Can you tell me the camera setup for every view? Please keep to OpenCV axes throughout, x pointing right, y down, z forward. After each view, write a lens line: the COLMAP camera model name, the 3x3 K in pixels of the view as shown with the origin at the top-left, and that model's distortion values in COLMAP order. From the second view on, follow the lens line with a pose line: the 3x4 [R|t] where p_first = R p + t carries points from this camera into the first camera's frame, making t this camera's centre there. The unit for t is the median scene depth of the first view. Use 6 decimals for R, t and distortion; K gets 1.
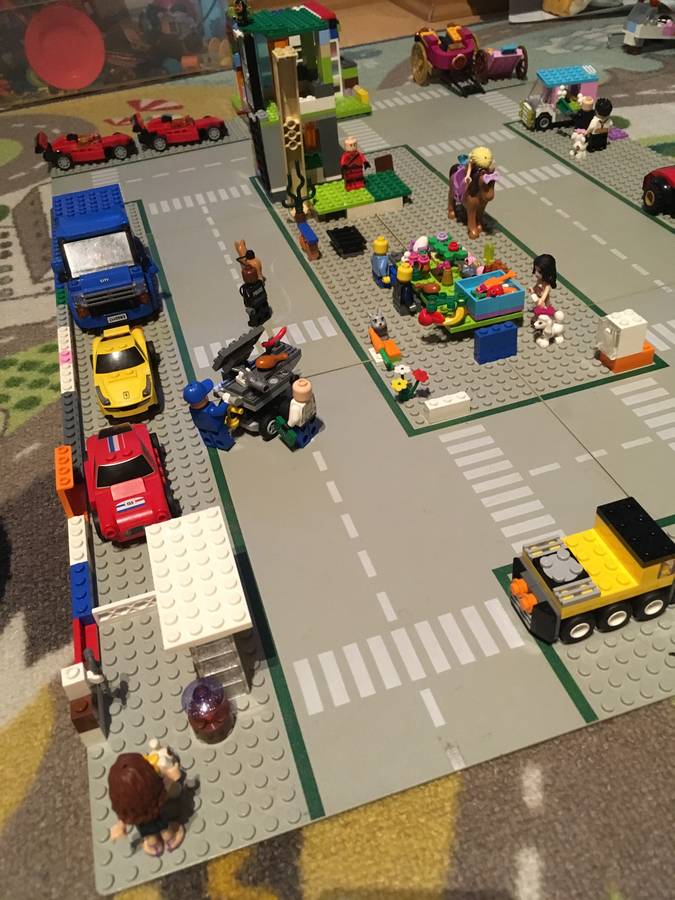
lens RADIAL K [[785.4, 0, 337.5], [0, 785.4, 450.0], [0, 0, 1]] dist [0.077369, -0.123461]
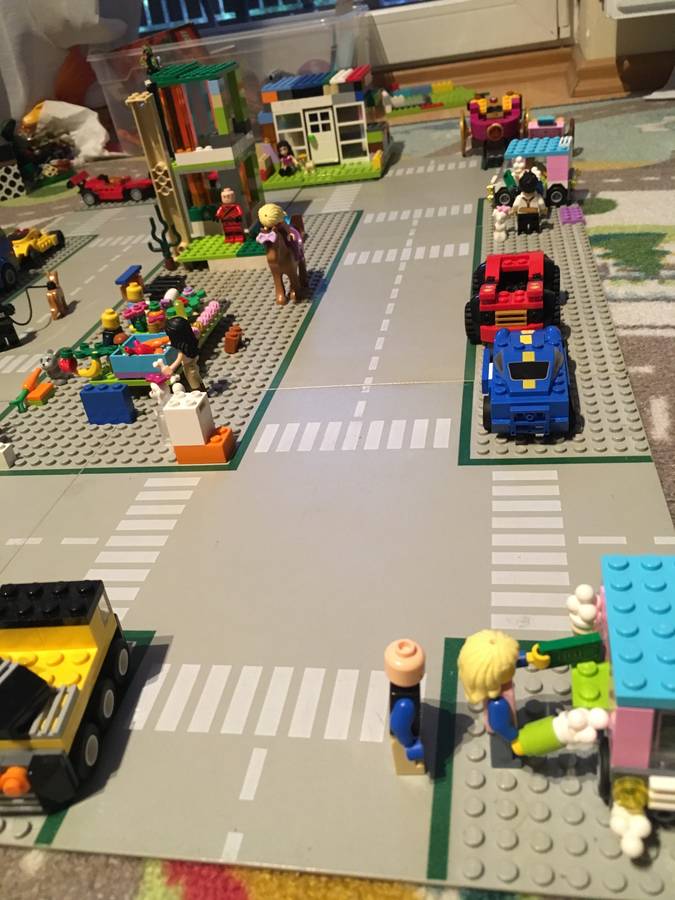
lens RADIAL K [[785.4, 0, 337.5], [0, 785.4, 450.0], [0, 0, 1]] dist [0.077369, -0.123461]
pose [[0.892262, 0.209947, -0.399738, 0.601658], [-0.244766, 0.968857, -0.037491, -0.087971], [0.379418, 0.131294, 0.915862, 0.221319]]
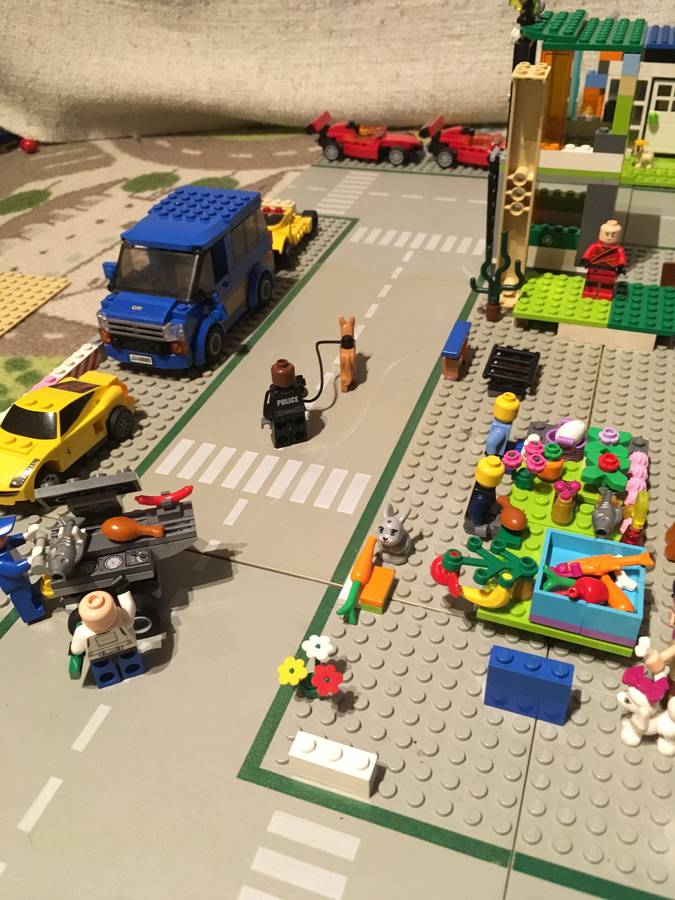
lens RADIAL K [[785.4, 0, 337.5], [0, 785.4, 450.0], [0, 0, 1]] dist [0.077369, -0.123461]
pose [[0.800827, 0.413491, -0.433245, 0.197636], [-0.412715, 0.905234, 0.101082, -0.207209], [0.433985, 0.097857, 0.895590, 0.359055]]
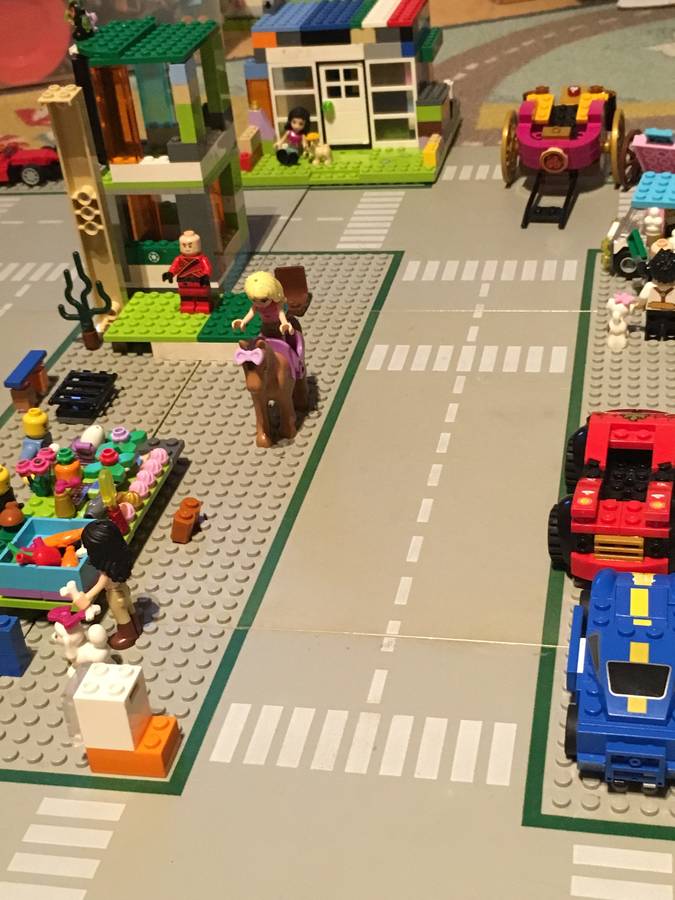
lens RADIAL K [[1336.2, 0, 342.4], [0, 1336.2, 446.7], [0, 0, 1]] dist [0.043675, 0.100479]
pose [[0.878803, 0.255174, -0.403227, 0.589752], [-0.302075, 0.951630, -0.056130, -0.223098], [0.369400, 0.171132, 0.913377, 0.141676]]
